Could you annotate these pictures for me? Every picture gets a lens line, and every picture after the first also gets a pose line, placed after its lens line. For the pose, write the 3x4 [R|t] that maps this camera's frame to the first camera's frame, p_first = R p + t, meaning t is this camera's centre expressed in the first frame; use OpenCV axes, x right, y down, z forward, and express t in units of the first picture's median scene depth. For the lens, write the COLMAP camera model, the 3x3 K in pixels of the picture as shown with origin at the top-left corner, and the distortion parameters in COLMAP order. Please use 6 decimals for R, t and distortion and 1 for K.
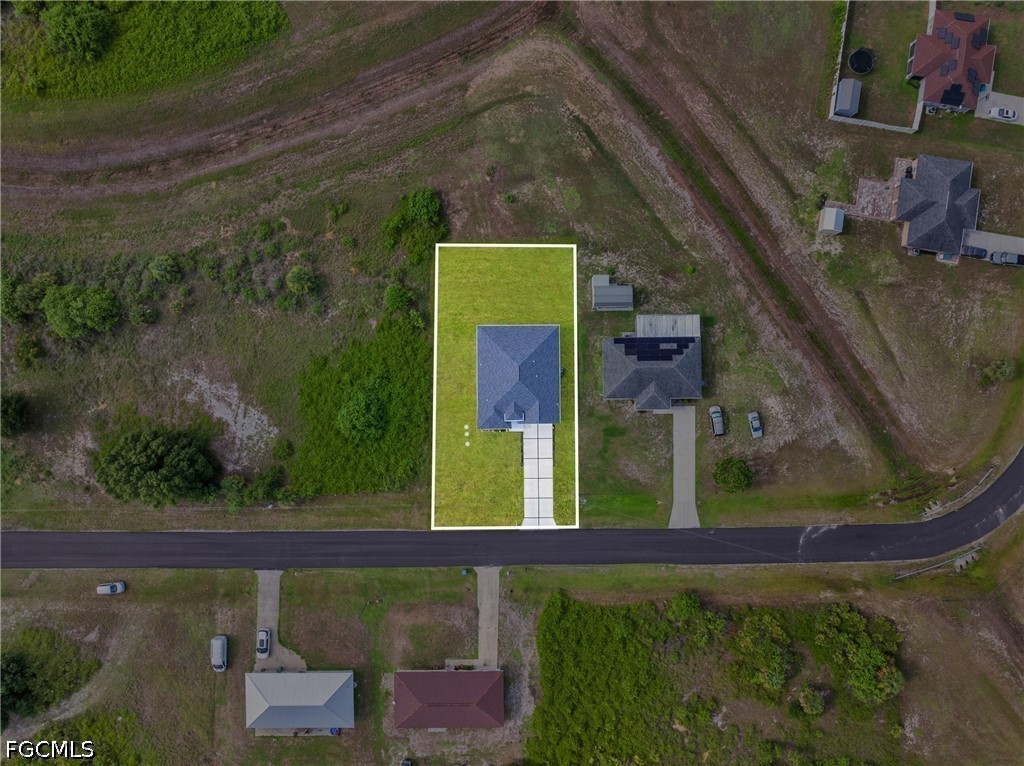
lens RADIAL K [[721.5, 0, 514.0], [0, 721.5, 381.8], [0, 0, 1]] dist [-0.046677, 0.006976]
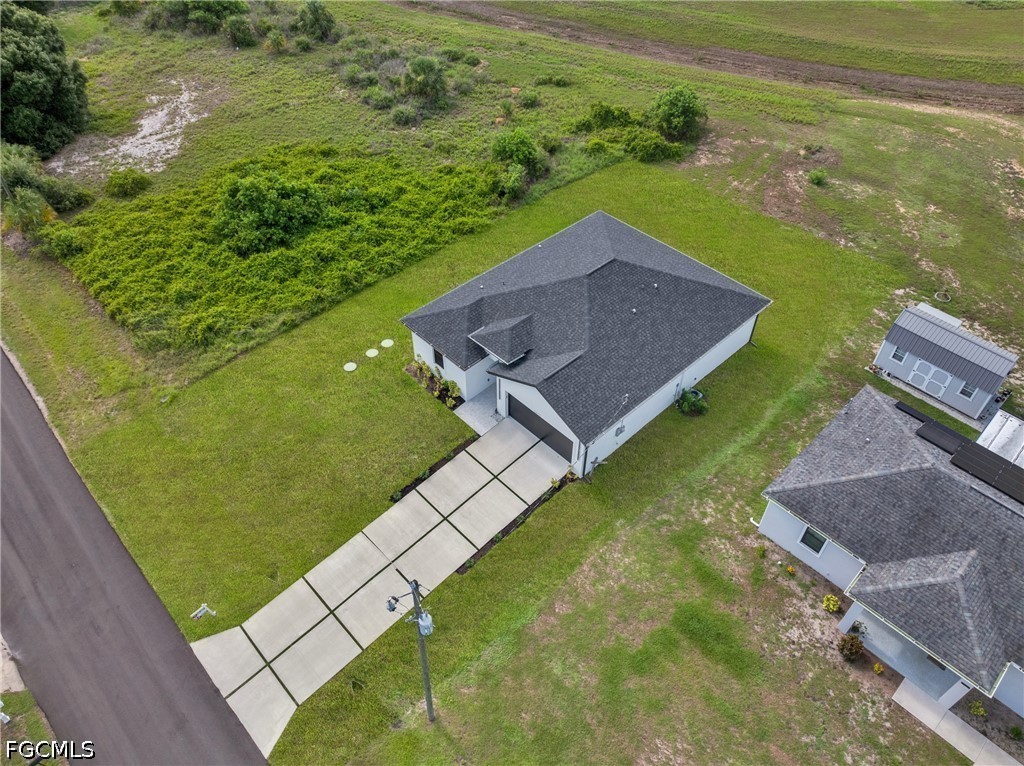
lens RADIAL K [[721.5, 0, 514.0], [0, 721.5, 381.8], [0, 0, 1]] dist [-0.046677, 0.006976]
pose [[0.682976, 0.507825, -0.525031, 0.176804], [-0.730375, 0.484489, -0.481480, 0.198877], [0.009864, 0.712309, 0.701797, 0.754388]]
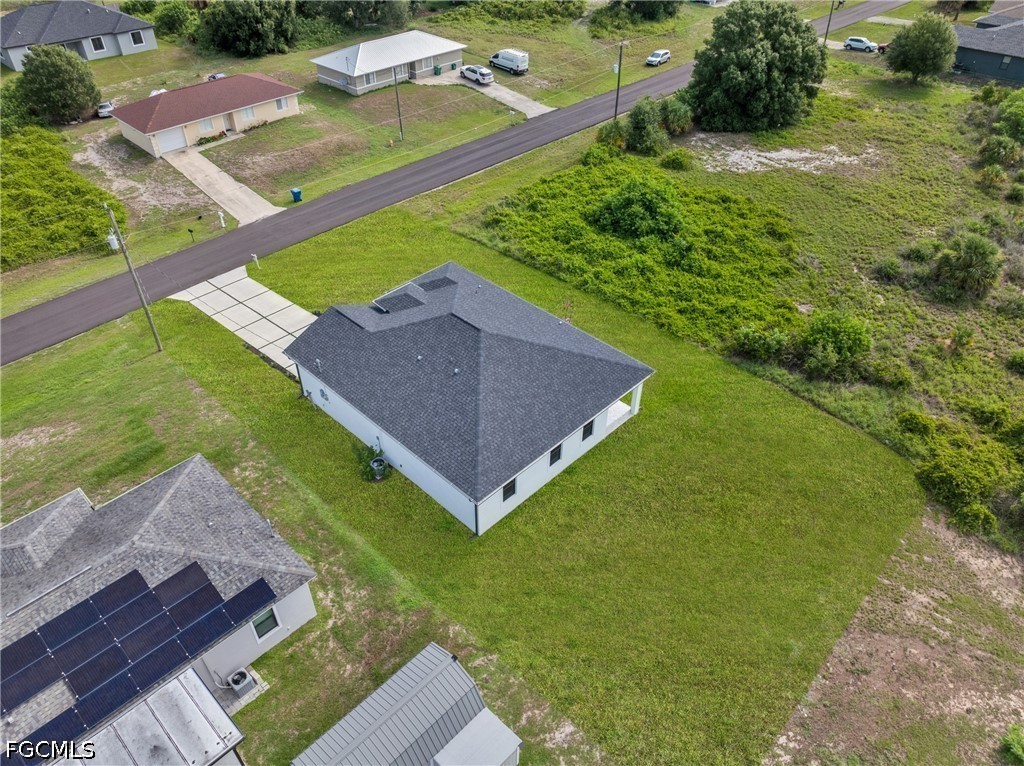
lens RADIAL K [[721.5, 0, 514.0], [0, 721.5, 381.8], [0, 0, 1]] dist [-0.046677, 0.006976]
pose [[-0.703979, 0.439343, -0.558024, 0.179619], [-0.710184, -0.443392, 0.546847, -0.210678], [-0.007170, 0.781269, 0.624153, 0.769133]]
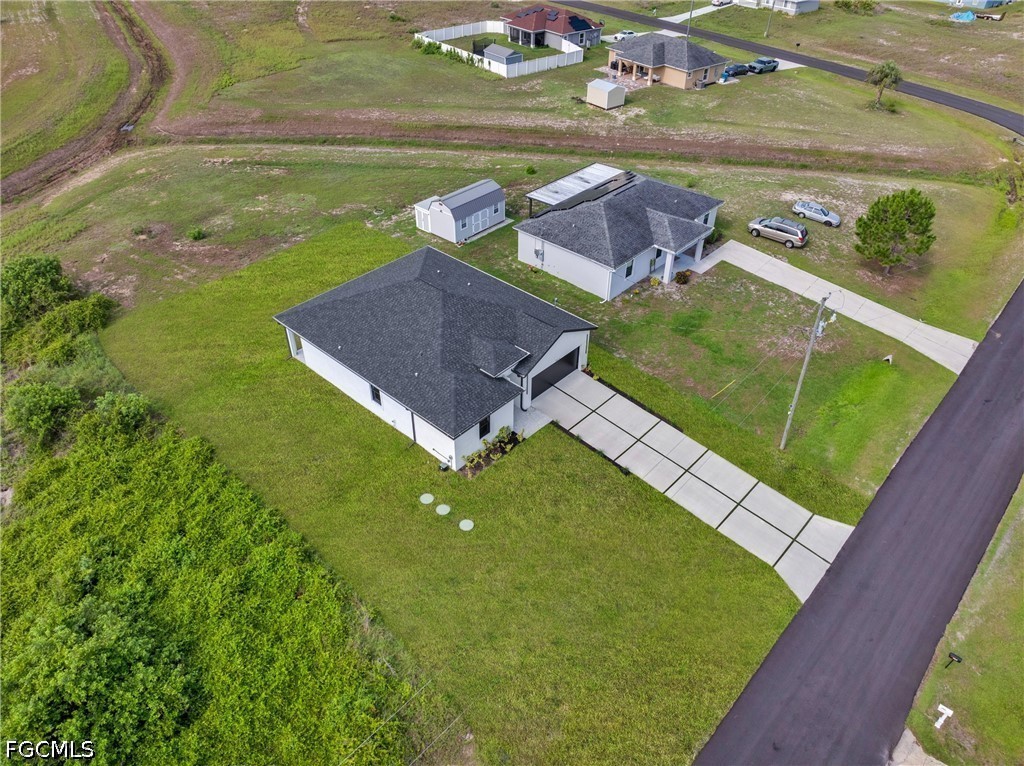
lens RADIAL K [[721.5, 0, 514.0], [0, 721.5, 381.8], [0, 0, 1]] dist [-0.046677, 0.006976]
pose [[0.680687, -0.456385, 0.573042, -0.197375], [0.732525, 0.433114, -0.525185, 0.234311], [-0.008506, 0.777255, 0.629129, 0.753560]]
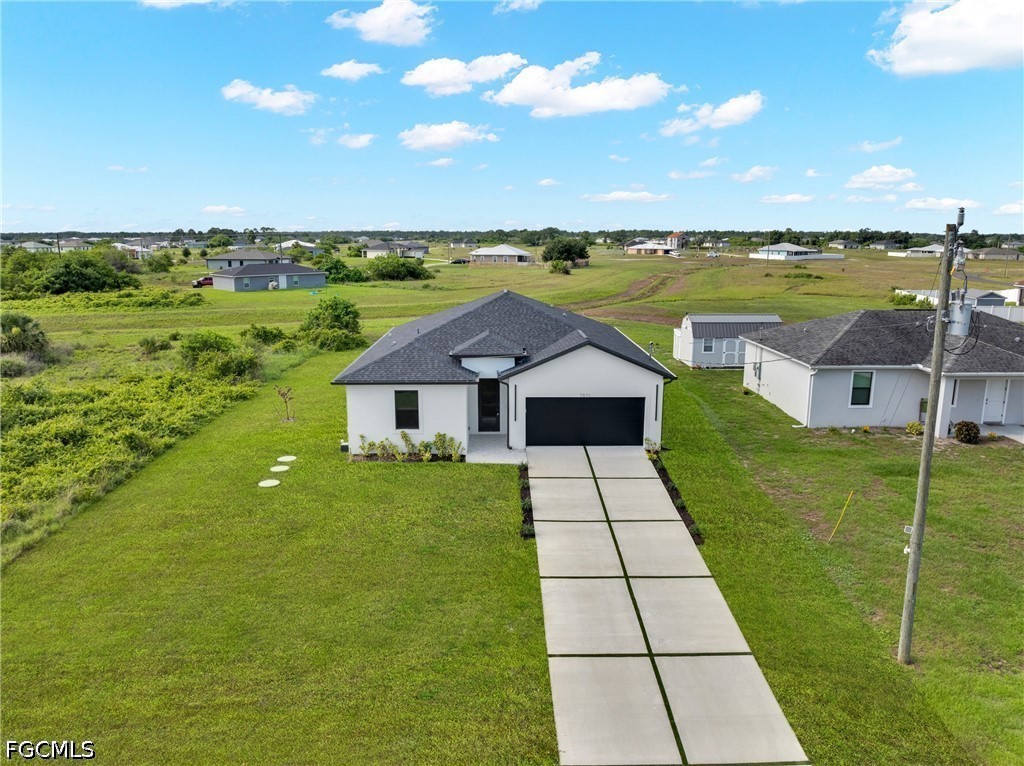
lens RADIAL K [[721.5, 0, 514.0], [0, 721.5, 381.8], [0, 0, 1]] dist [-0.046677, 0.006976]
pose [[0.999909, -0.010422, 0.008603, 0.006864], [0.010592, 0.208988, -0.977861, 0.286988], [0.008393, 0.977863, 0.209080, 0.919993]]
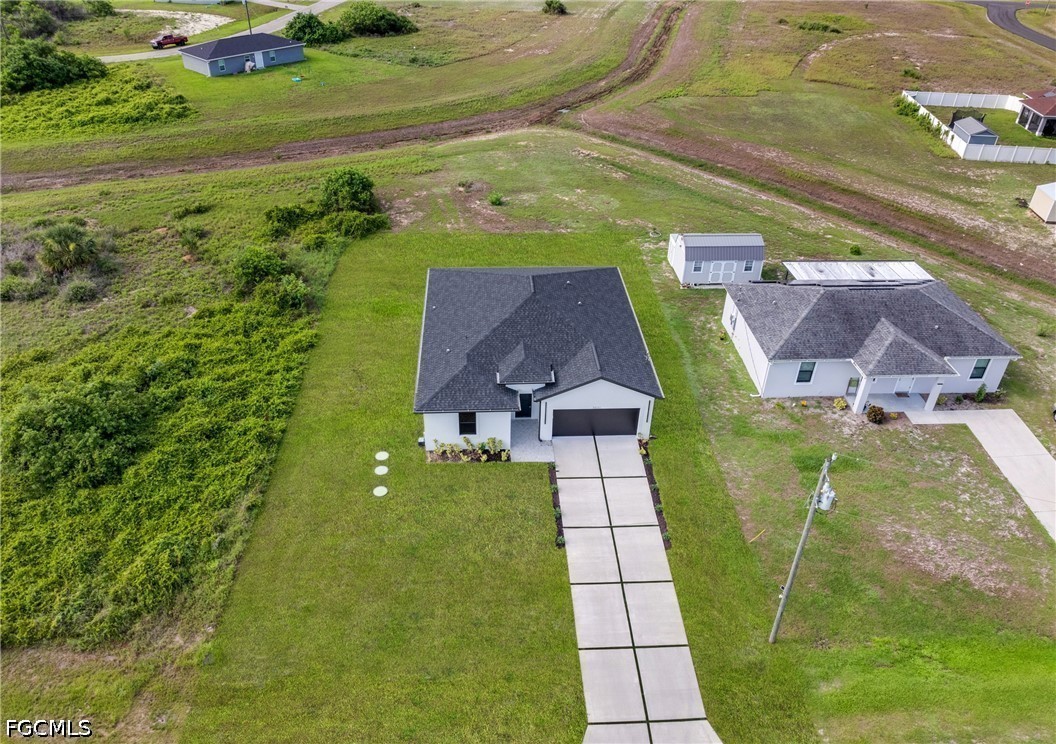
lens RADIAL K [[763.0, 0, 519.0], [0, 763.0, 389.5], [0, 0, 1]] dist [-0.043906, 0.004316]
pose [[0.999038, -0.021624, 0.038156, -0.015819], [0.043588, 0.585923, -0.809194, 0.327523], [-0.004858, 0.810078, 0.586301, 0.765042]]
